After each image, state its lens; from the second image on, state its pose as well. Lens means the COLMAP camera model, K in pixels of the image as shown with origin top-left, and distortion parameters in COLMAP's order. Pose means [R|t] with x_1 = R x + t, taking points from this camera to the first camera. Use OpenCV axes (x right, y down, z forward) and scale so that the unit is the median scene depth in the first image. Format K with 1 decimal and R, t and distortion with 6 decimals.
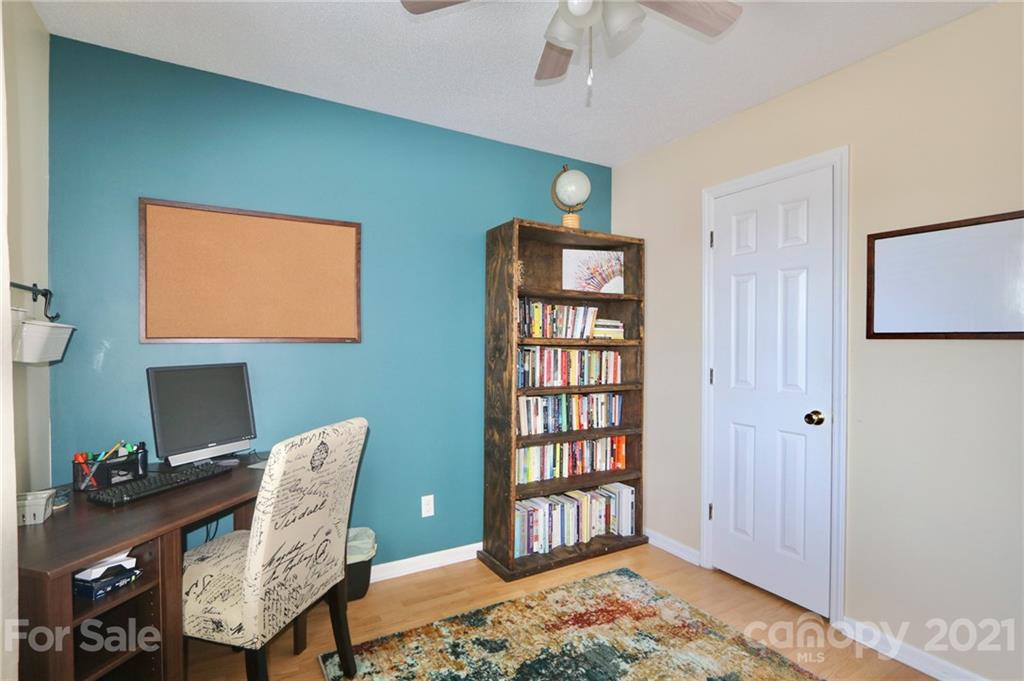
lens RADIAL K [[495.6, 0, 502.9], [0, 495.6, 343.5], [0, 0, 1]] dist [-0.014167, -0.000318]
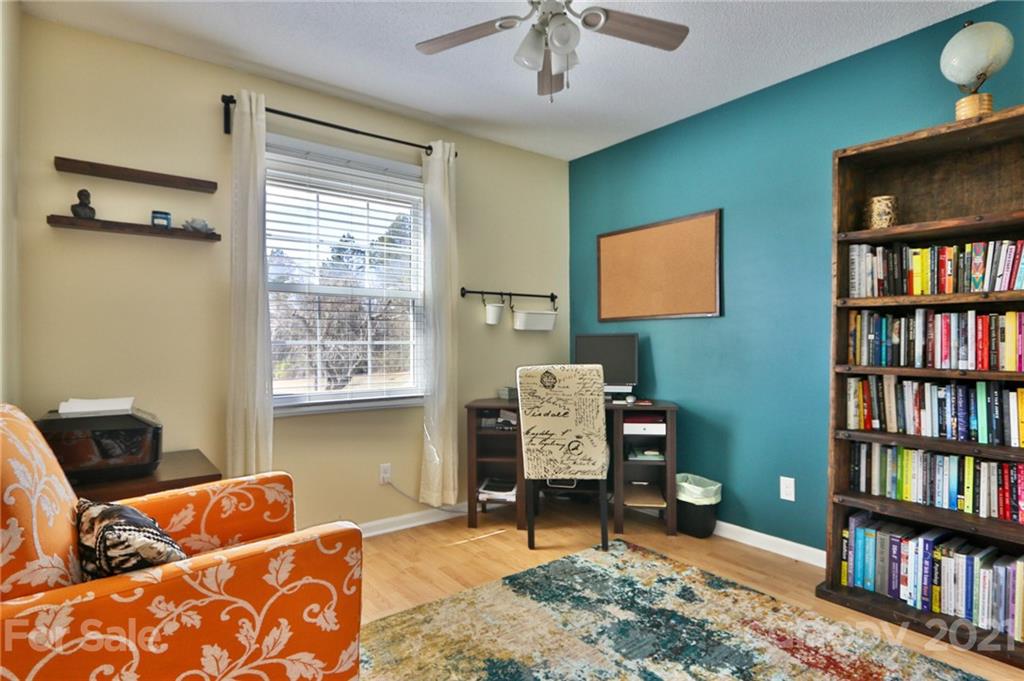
lens RADIAL K [[526.6, 0, 505.3], [0, 526.6, 342.6], [0, 0, 1]] dist [-0.011392, 0.000204]
pose [[0.127590, -0.004750, -0.991816, 0.739379], [-0.004139, 0.999977, -0.005321, 0.059406], [0.991818, 0.004785, 0.127567, 0.335927]]
